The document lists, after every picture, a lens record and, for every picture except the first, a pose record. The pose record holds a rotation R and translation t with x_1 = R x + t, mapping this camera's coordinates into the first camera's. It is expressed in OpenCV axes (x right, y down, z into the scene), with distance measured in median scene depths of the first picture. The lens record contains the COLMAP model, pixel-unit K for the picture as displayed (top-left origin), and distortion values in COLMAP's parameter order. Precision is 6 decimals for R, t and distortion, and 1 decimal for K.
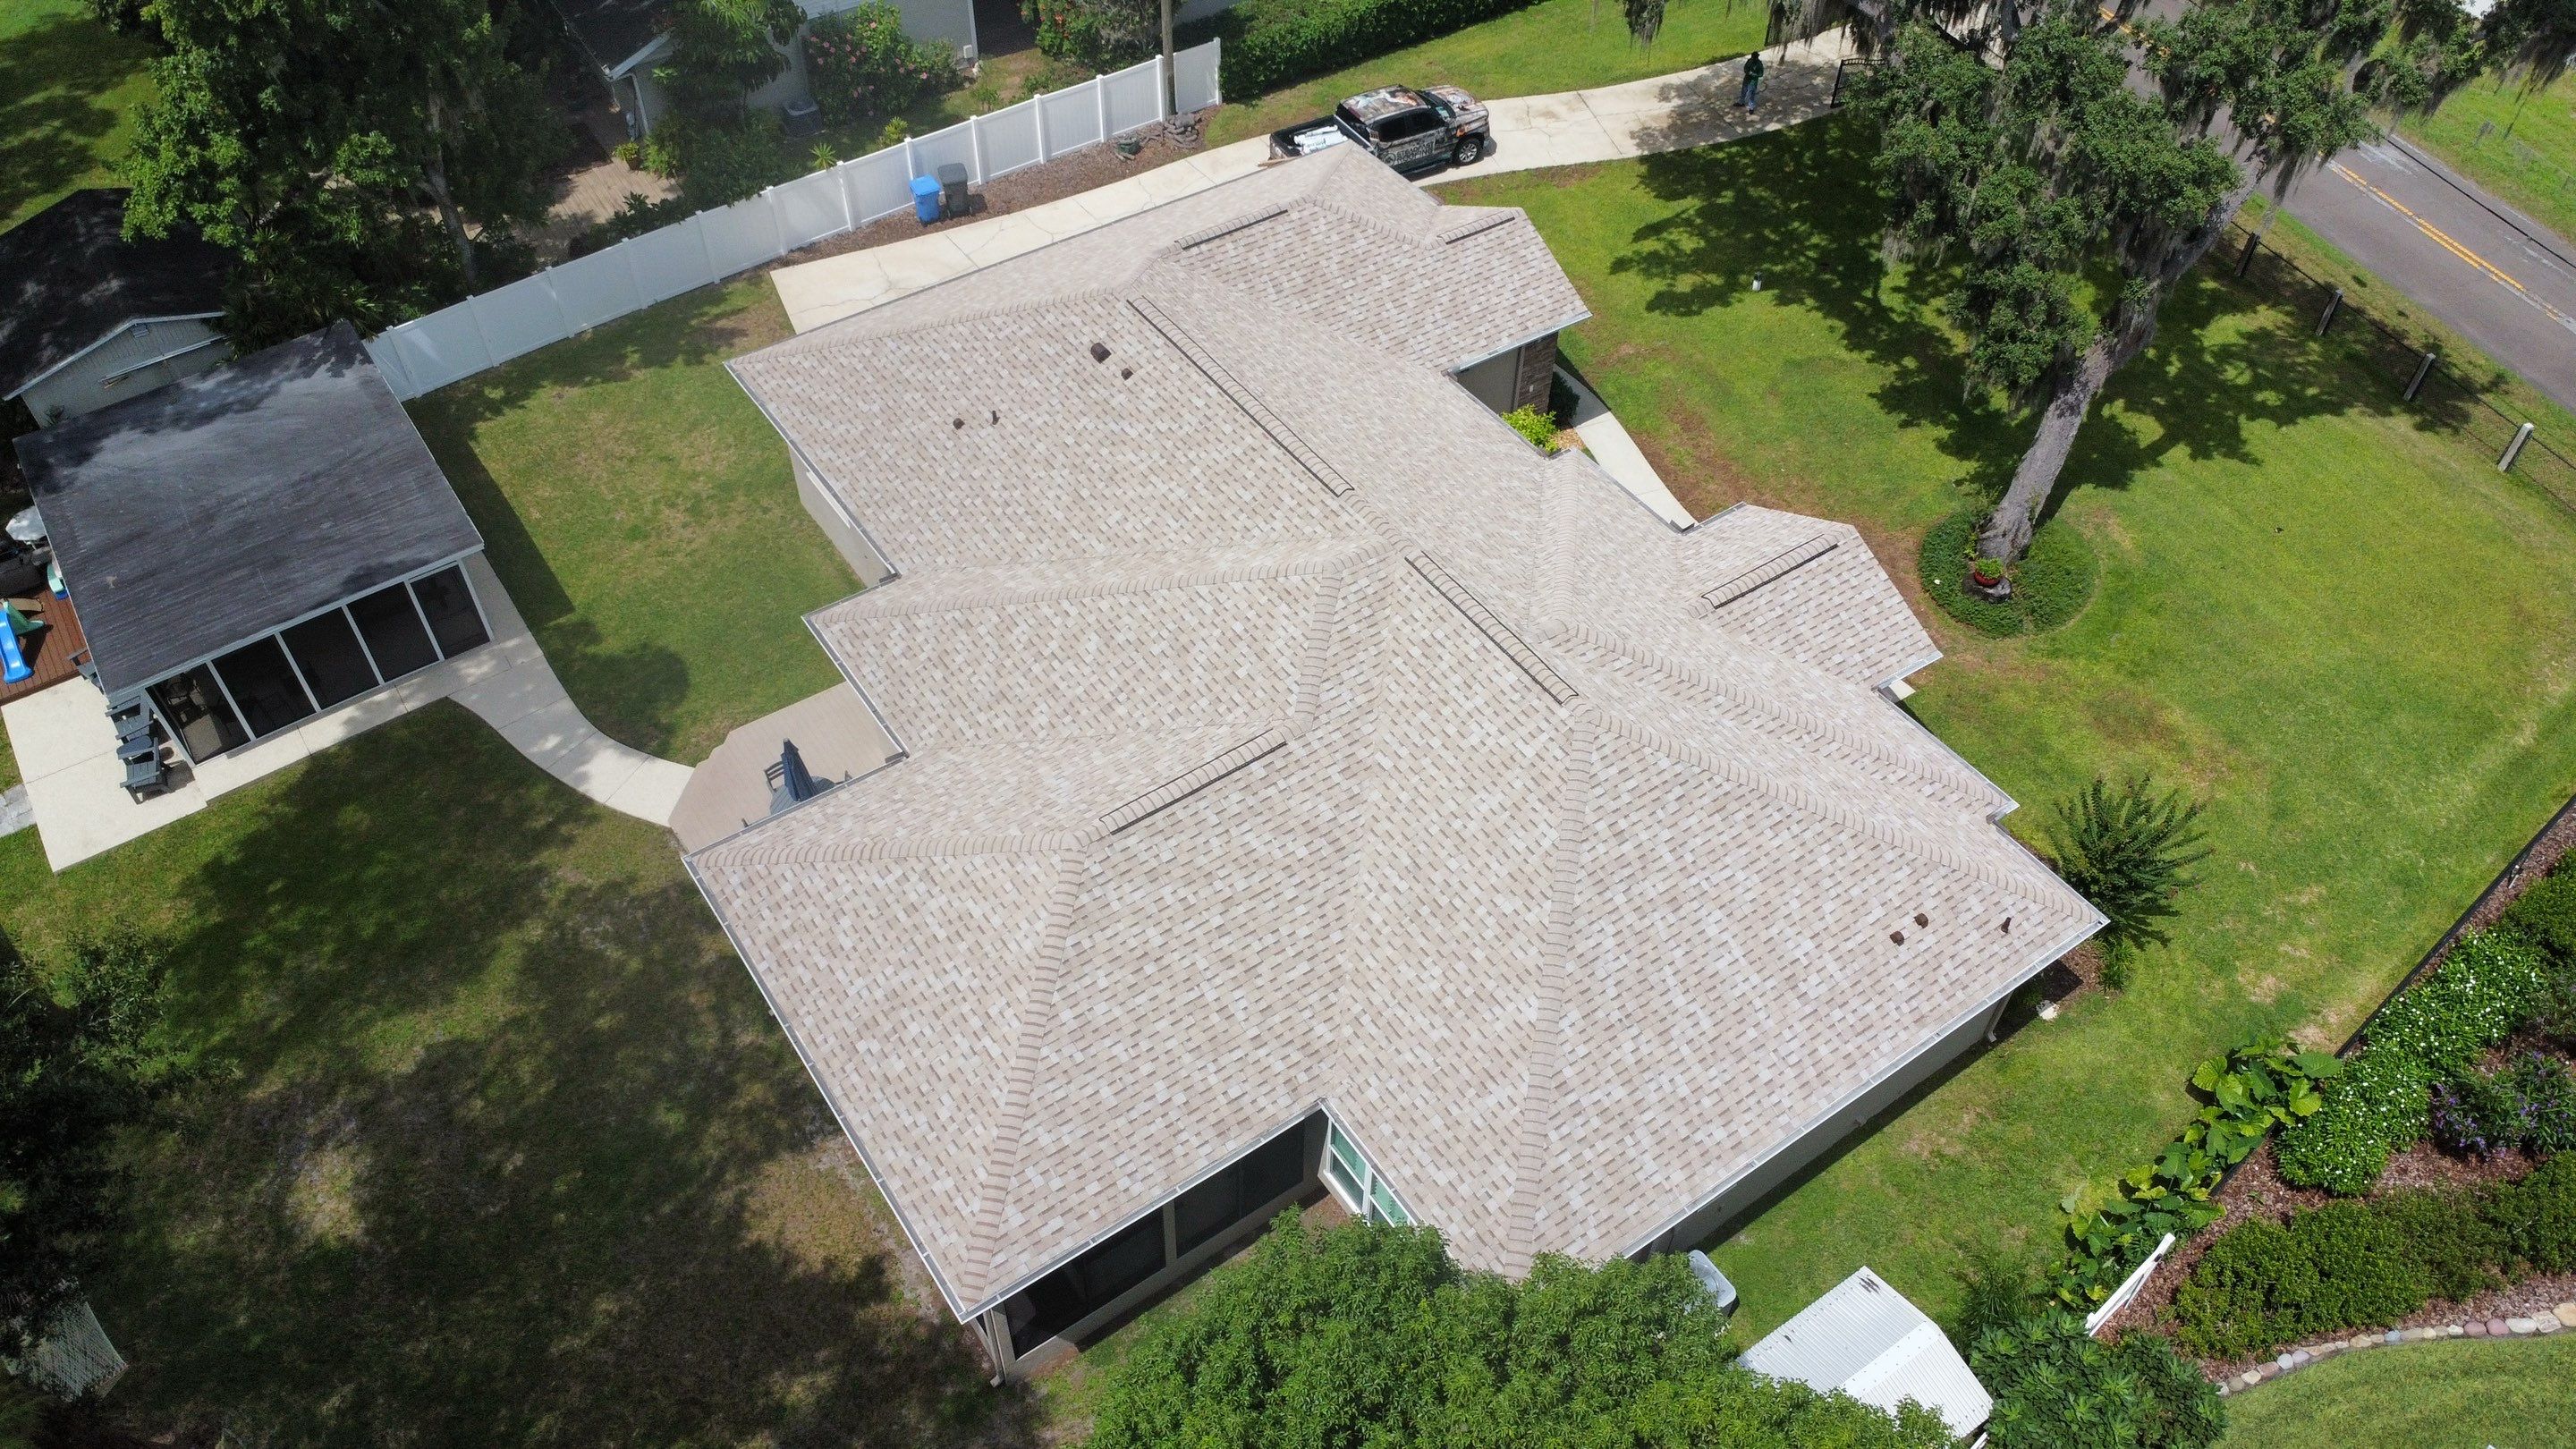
lens RADIAL K [[1868.8, 0, 1278.4], [0, 1868.8, 726.9], [0, 0, 1]] dist [-0.029782, -0.007817]
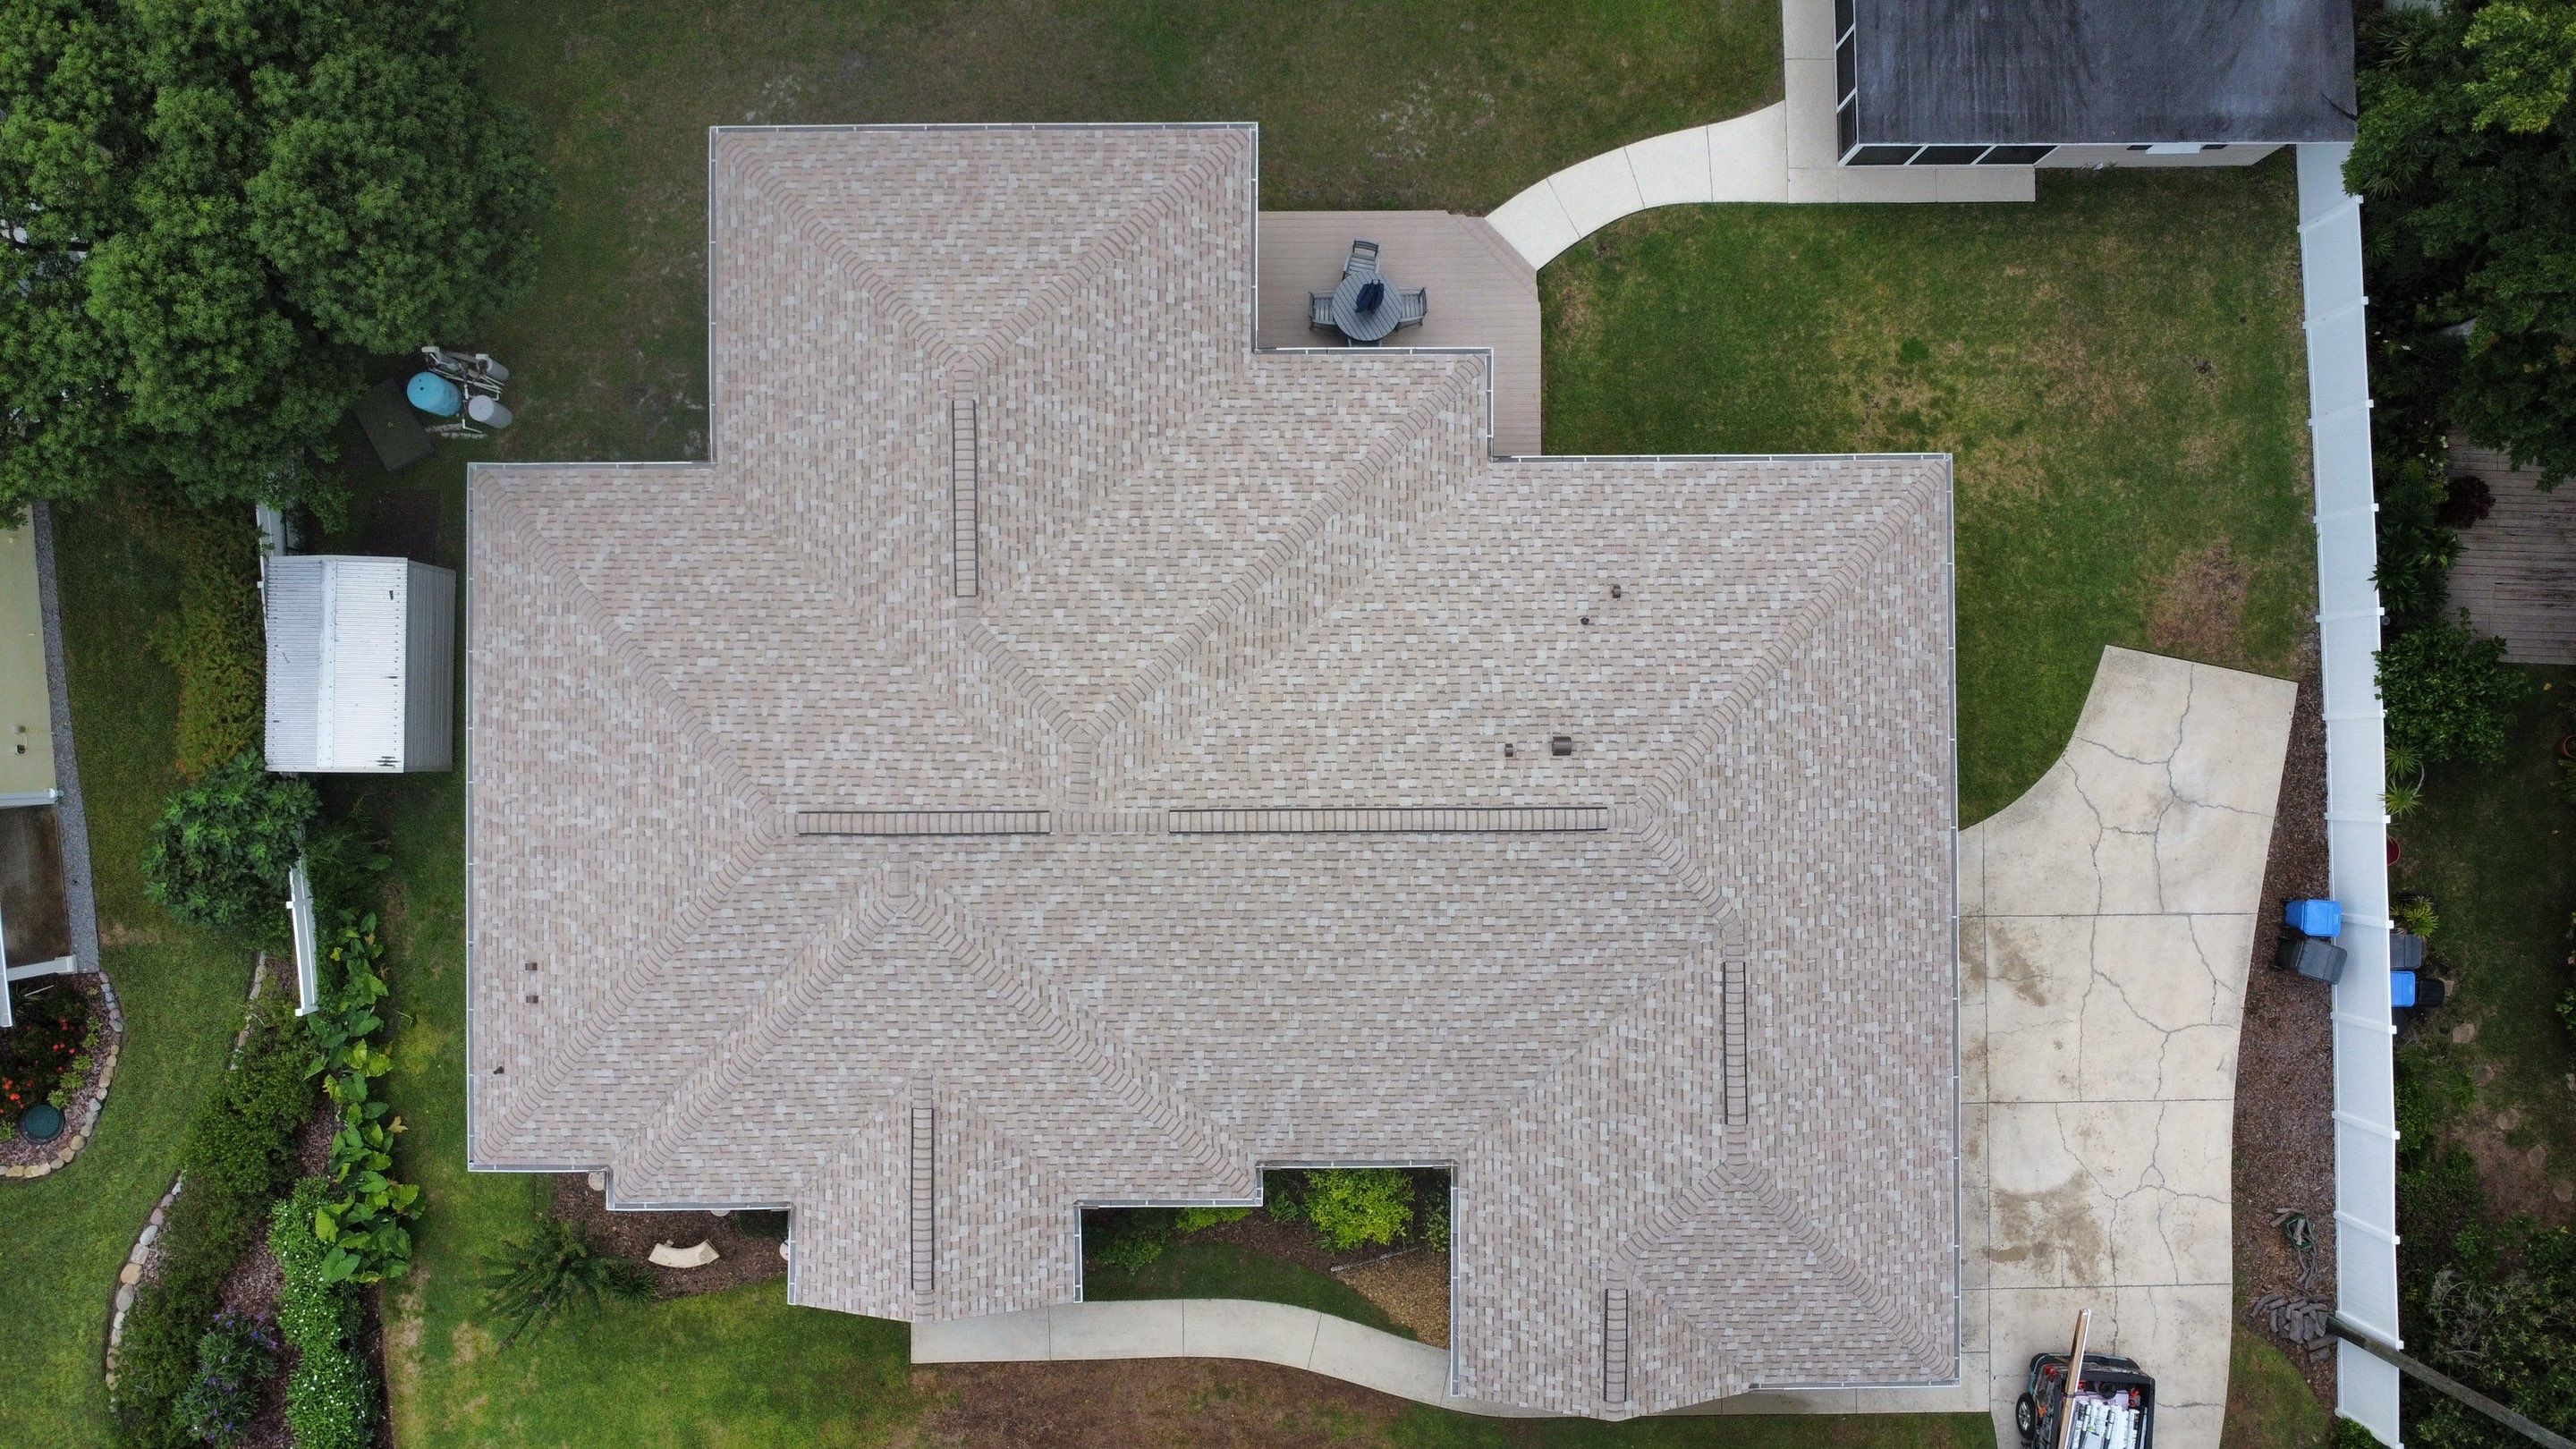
lens RADIAL K [[1868.8, 0, 1281.1], [0, 1868.8, 718.2], [0, 0, 1]] dist [-0.029782, -0.007817]
pose [[-0.561158, 0.827389, -0.023005, -0.014256], [-0.615047, -0.398220, 0.680543, -0.686831], [0.553912, 0.396041, 0.732347, 0.297354]]
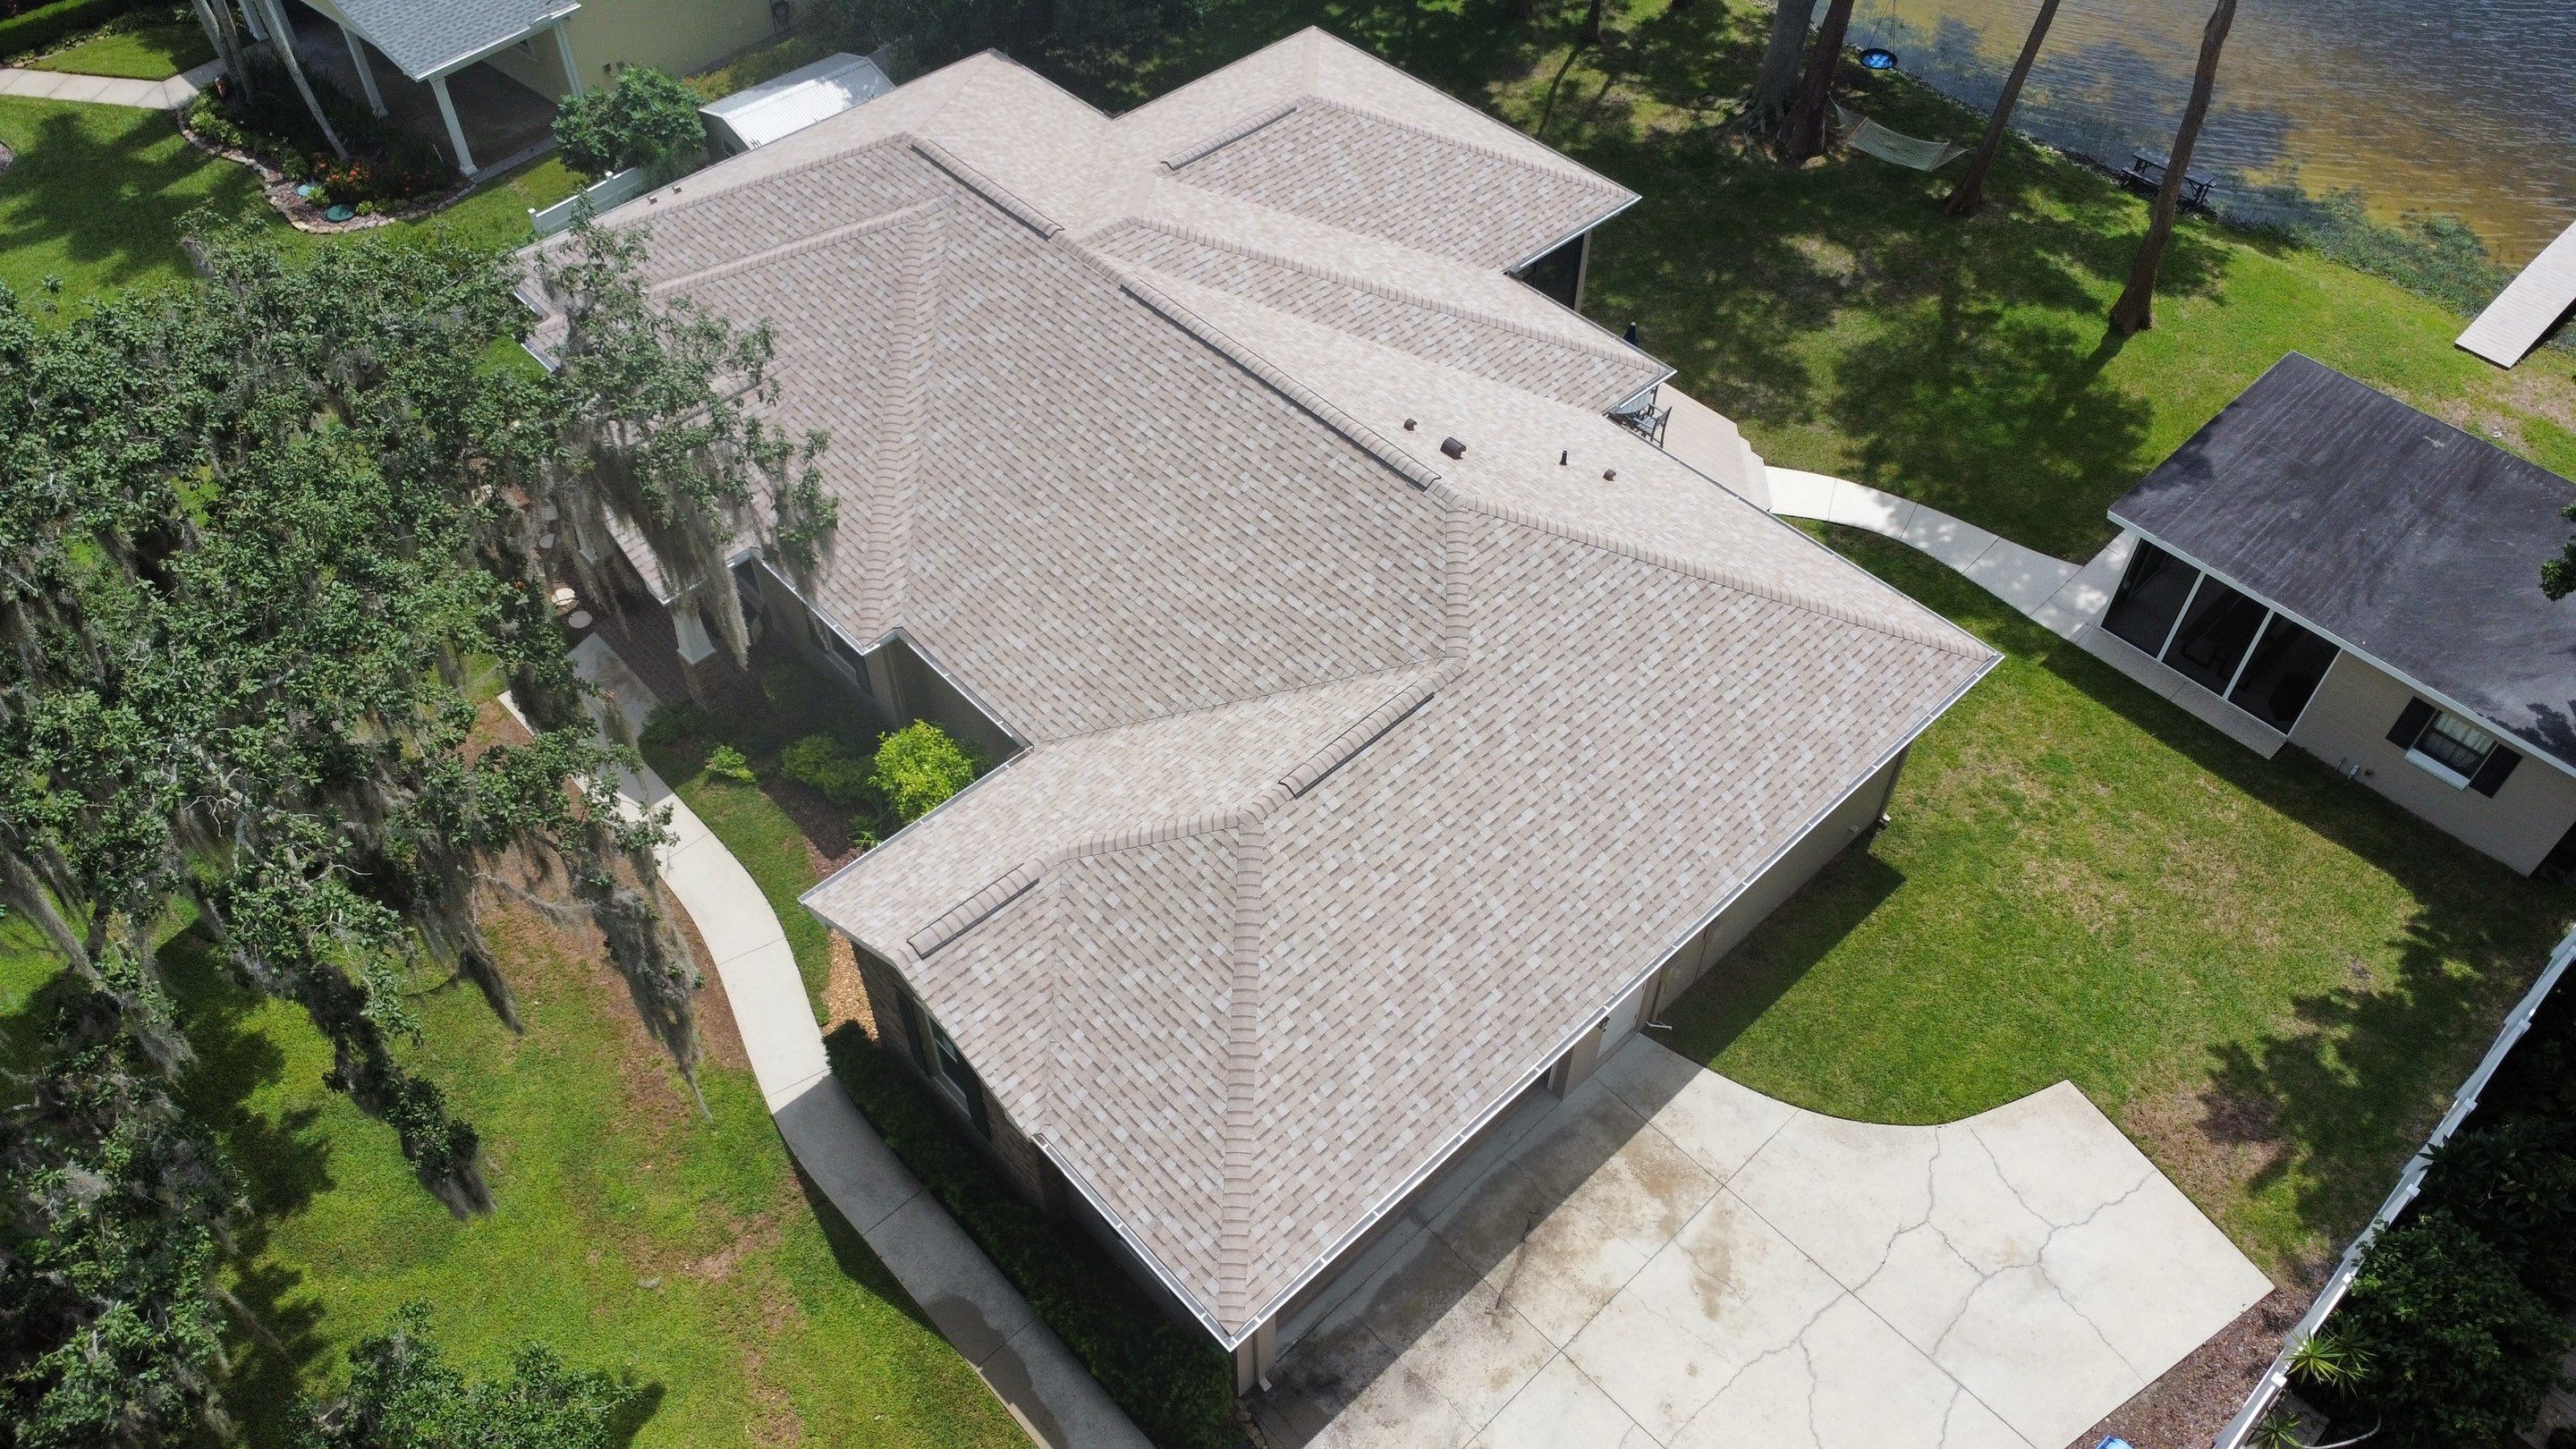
lens RADIAL K [[1868.8, 0, 1293.1], [0, 1868.8, 734.0], [0, 0, 1]] dist [-0.029782, -0.007817]
pose [[-0.988118, 0.106134, -0.111171, 0.074764], [-0.120986, -0.091001, 0.988474, -0.986825], [0.094794, 0.990179, 0.102761, 1.018721]]
